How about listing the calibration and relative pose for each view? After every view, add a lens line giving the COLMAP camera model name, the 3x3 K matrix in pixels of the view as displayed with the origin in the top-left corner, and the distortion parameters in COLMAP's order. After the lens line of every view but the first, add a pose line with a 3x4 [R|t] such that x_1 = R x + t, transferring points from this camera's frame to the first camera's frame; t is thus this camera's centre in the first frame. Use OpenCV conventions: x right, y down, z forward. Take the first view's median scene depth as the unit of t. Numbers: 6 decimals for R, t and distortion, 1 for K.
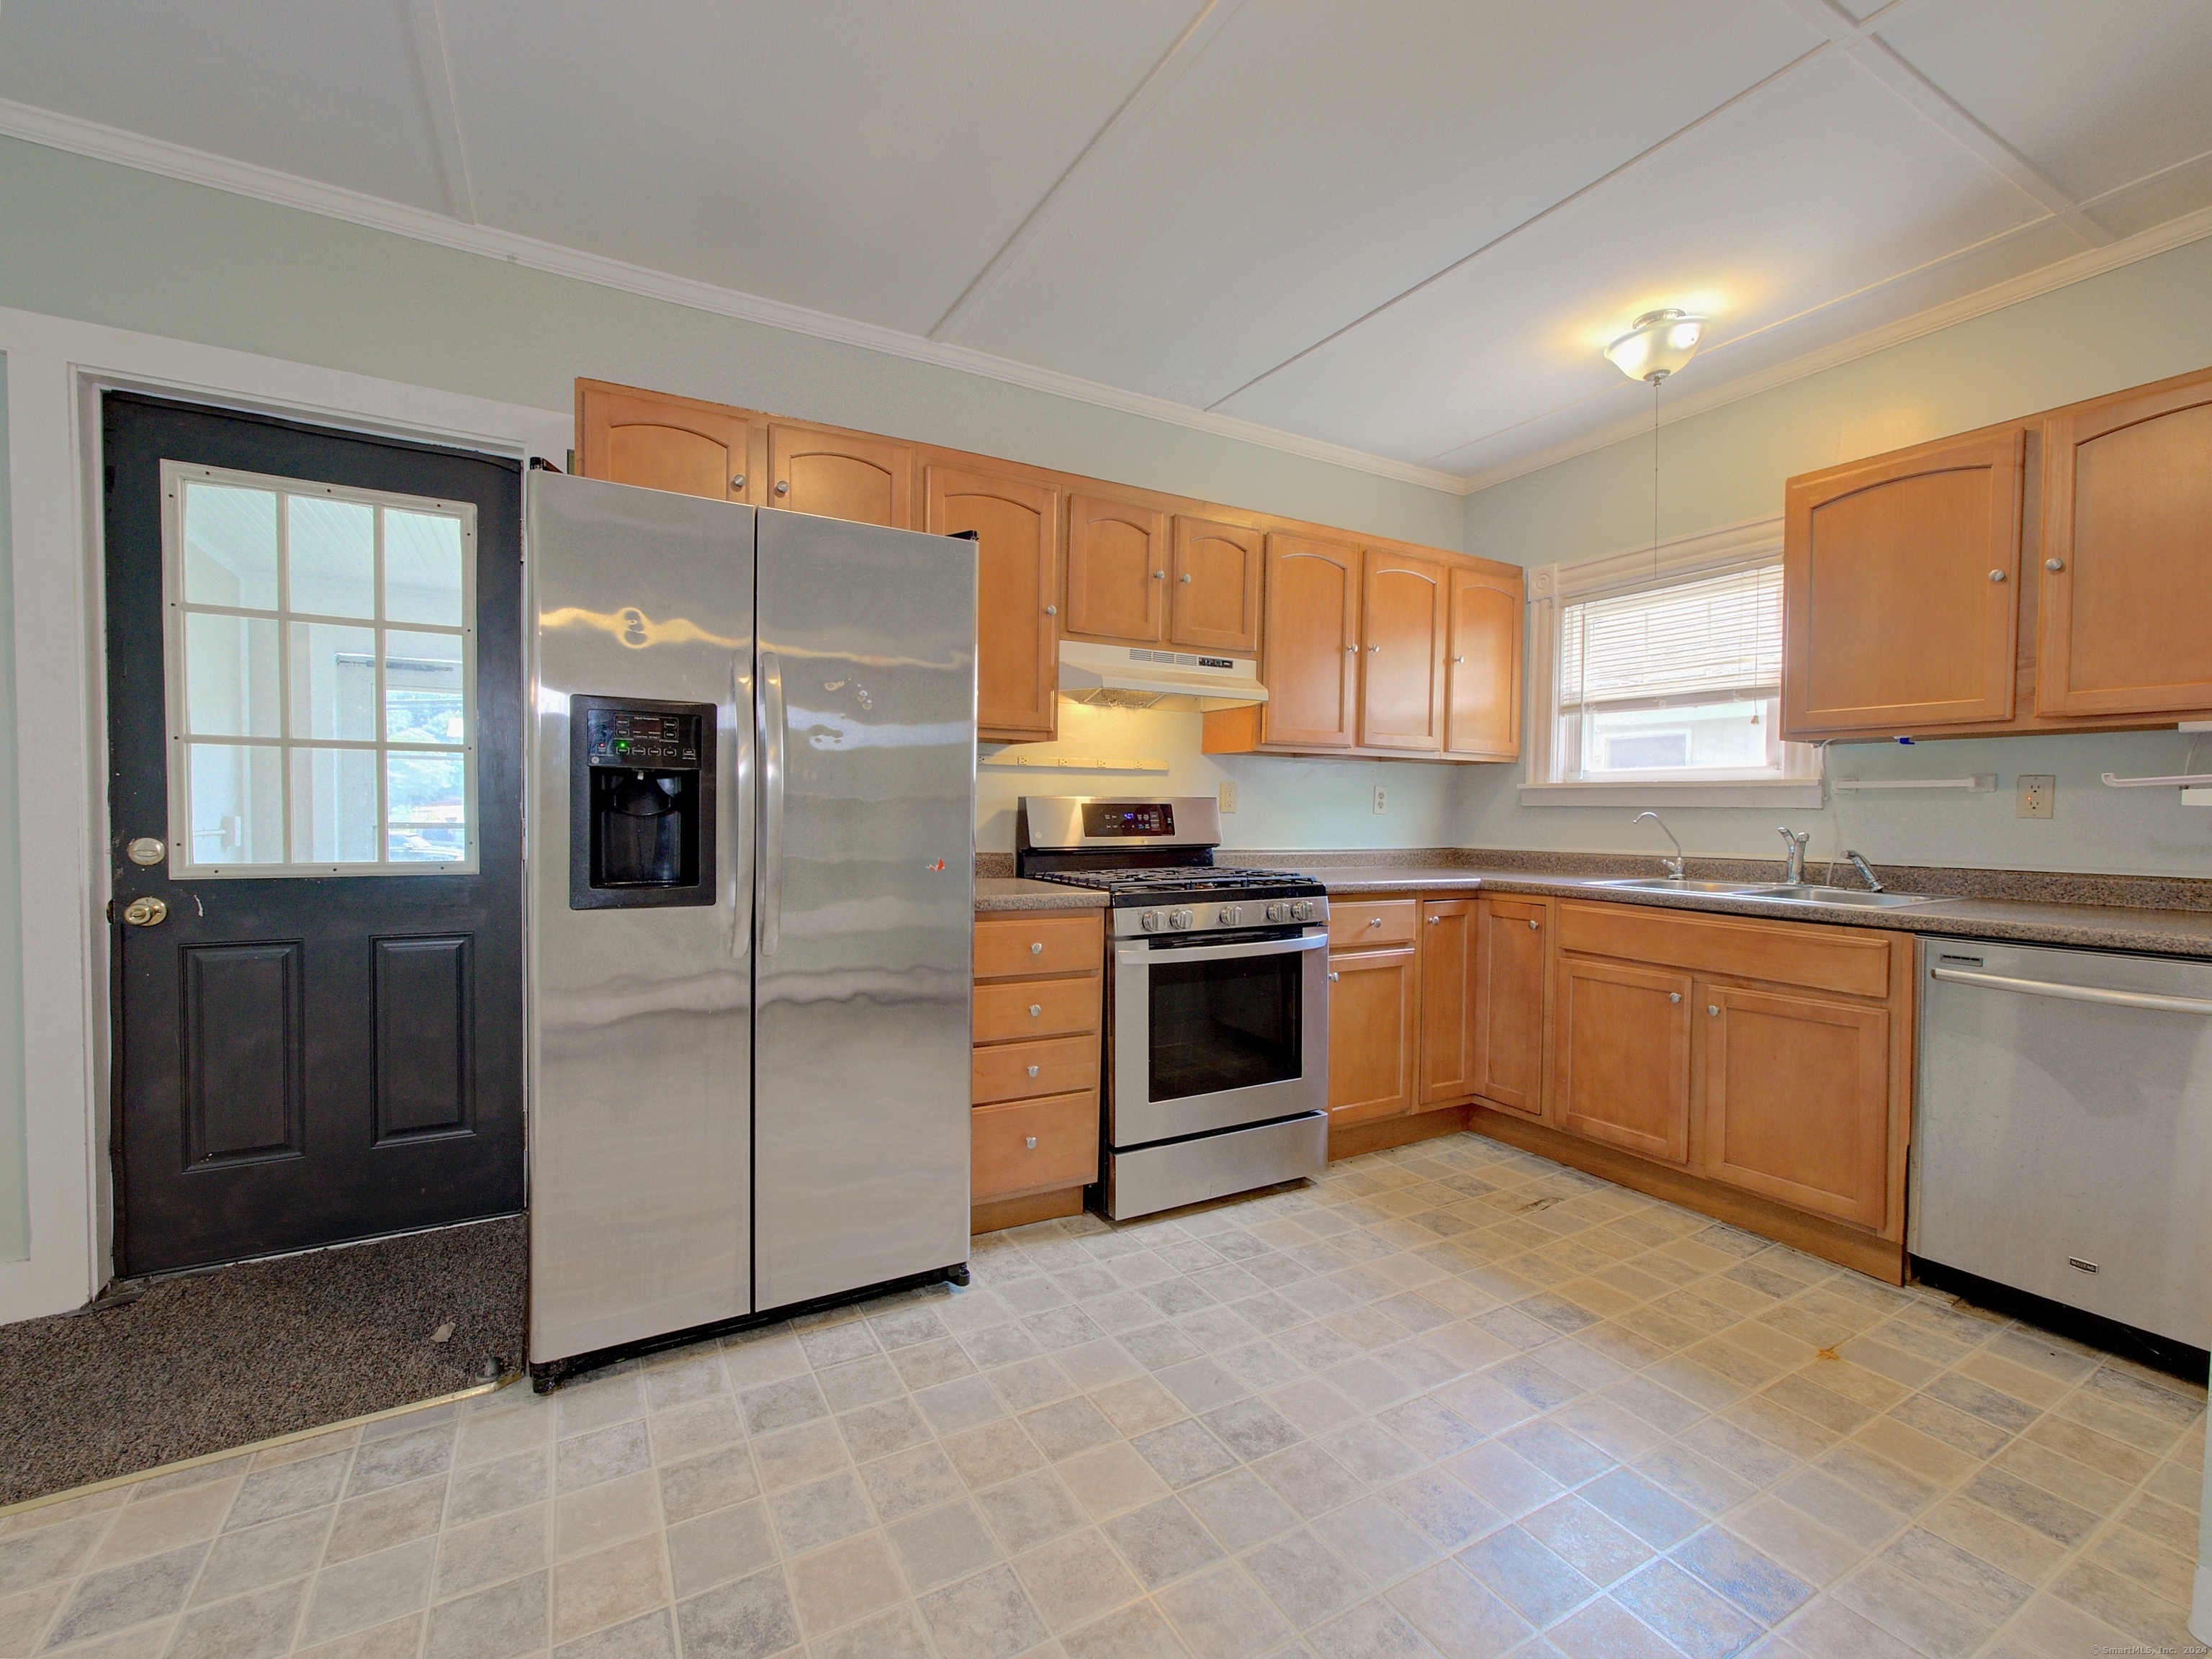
lens RADIAL K [[919.9, 0, 963.2], [0, 919.9, 818.7], [0, 0, 1]] dist [-0.001402, -0.000624]
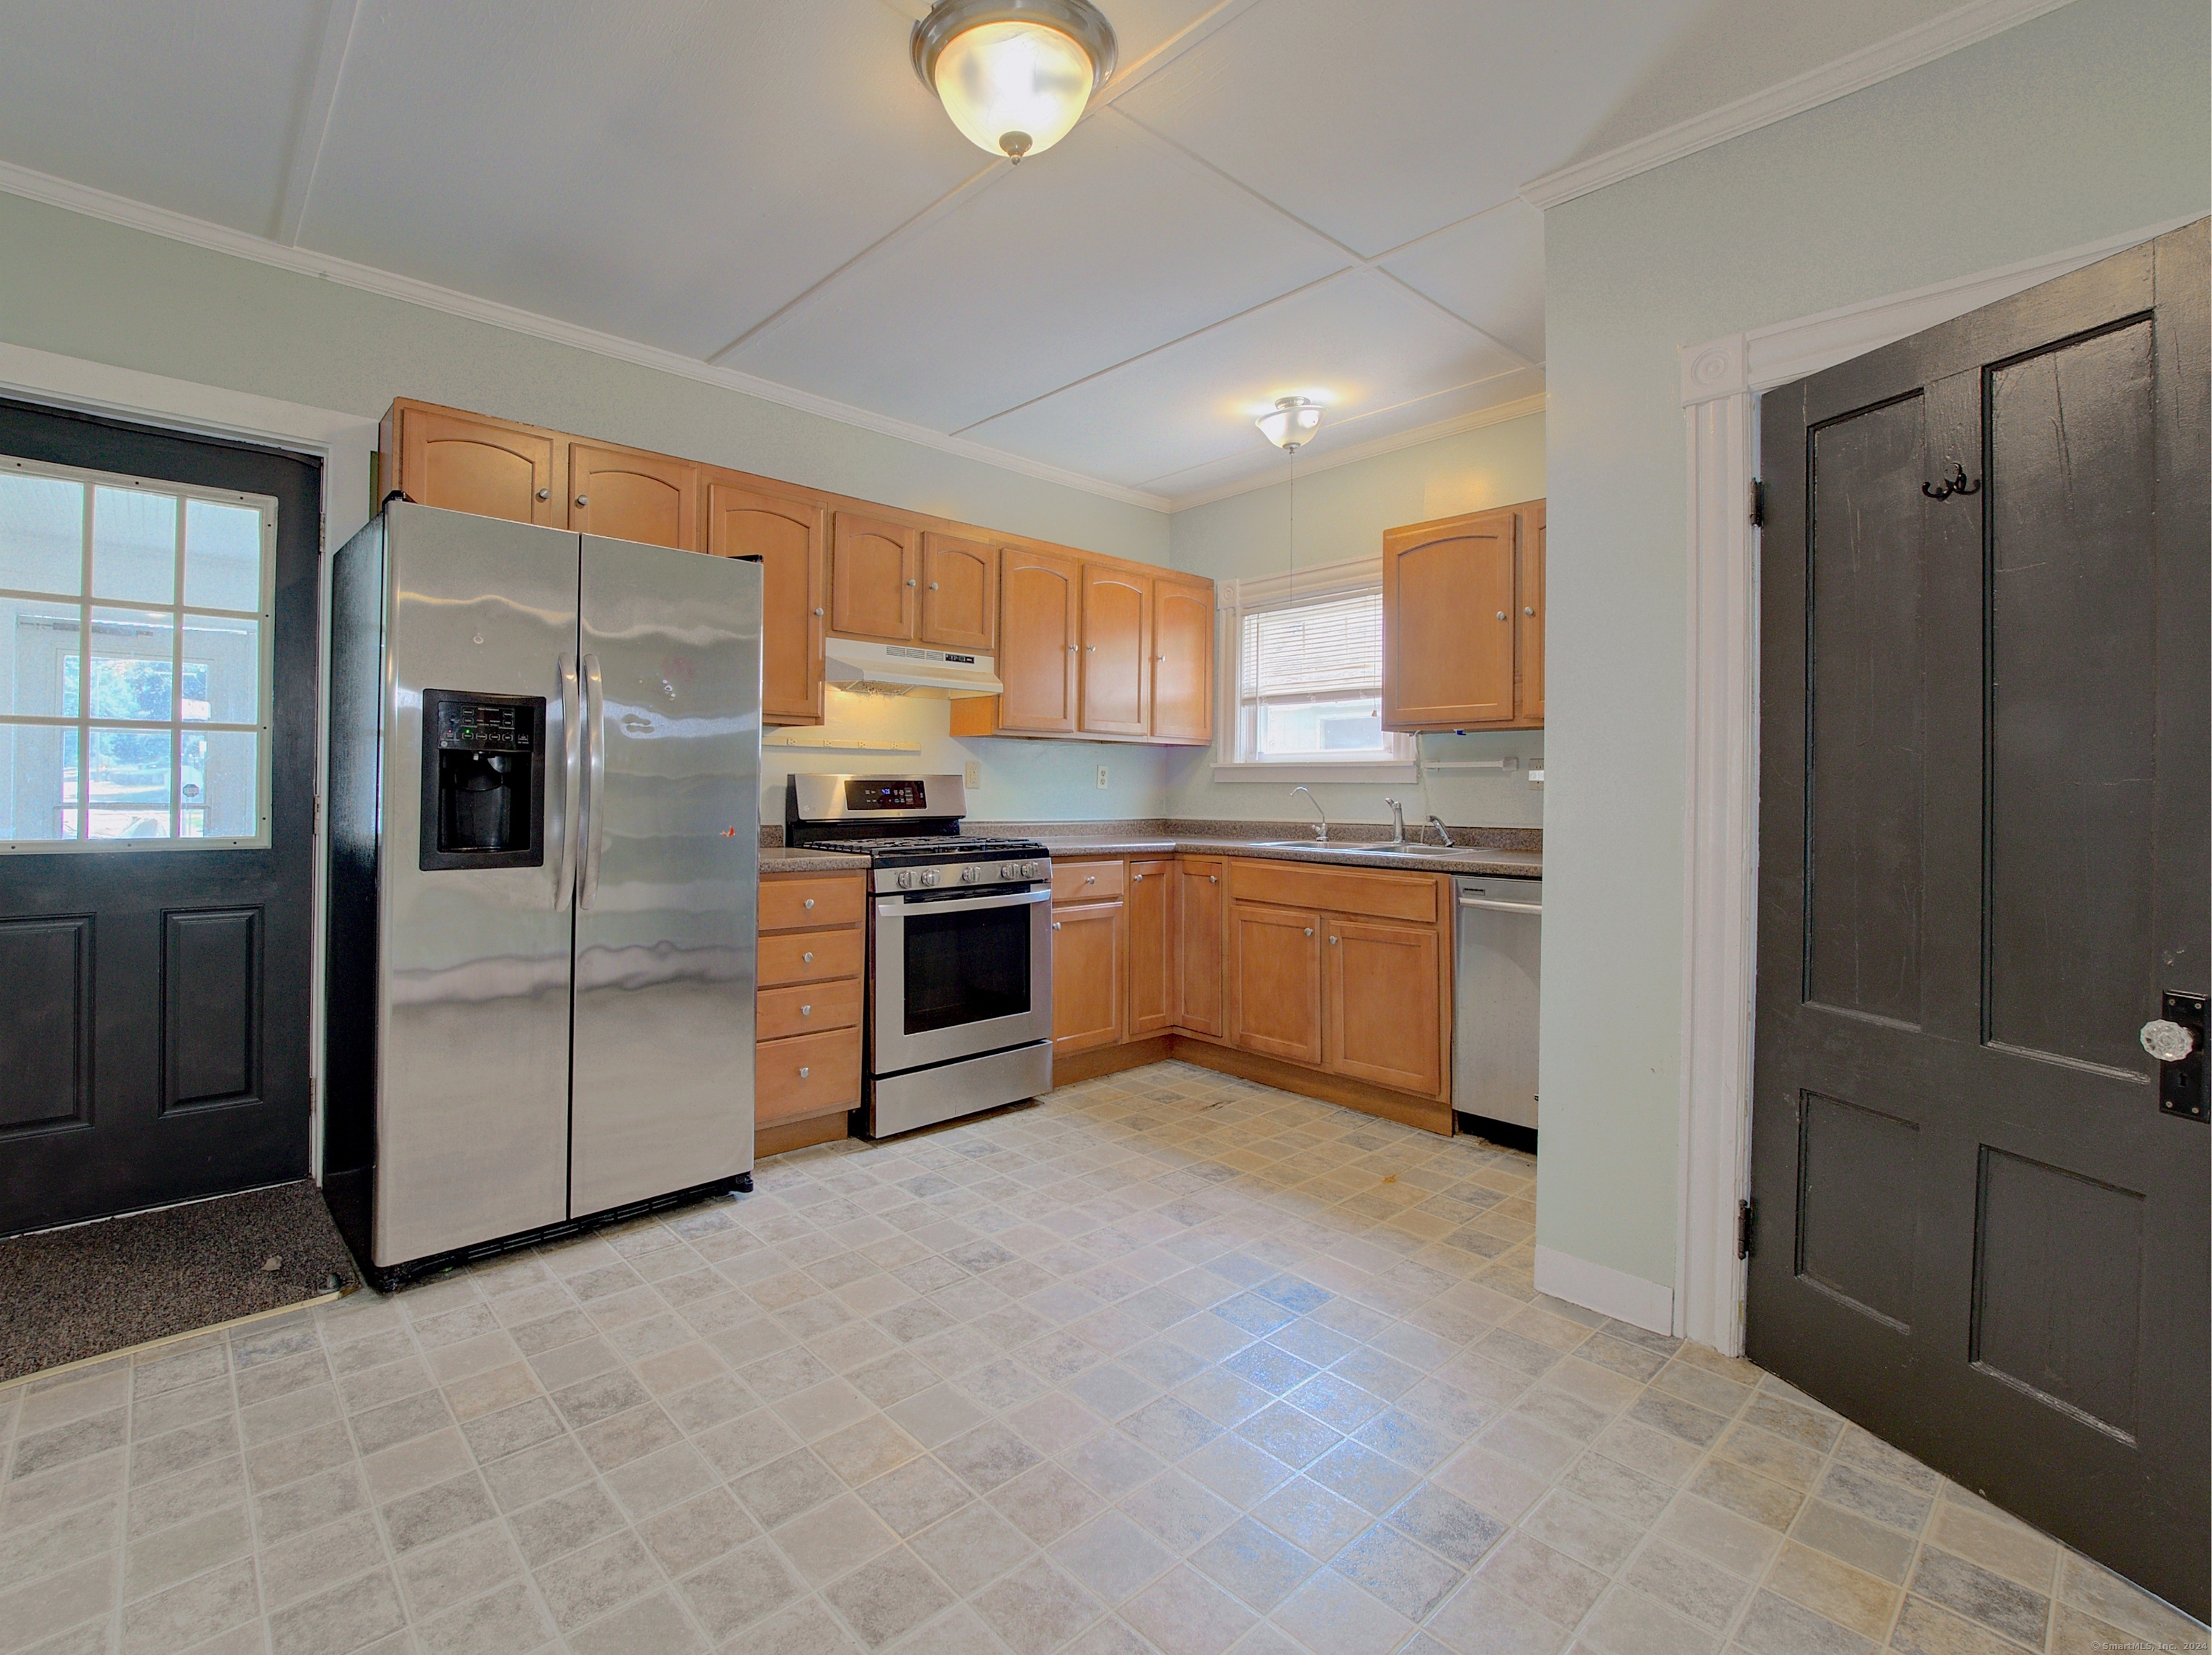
lens RADIAL K [[978.7, 0, 943.8], [0, 978.7, 769.6], [0, 0, 1]] dist [-0.032171, -0.000535]
pose [[0.971723, 0.001920, 0.236117, -0.037898], [0.004530, 0.999631, -0.026773, 0.003152], [-0.236082, 0.027085, 0.971356, -0.201266]]
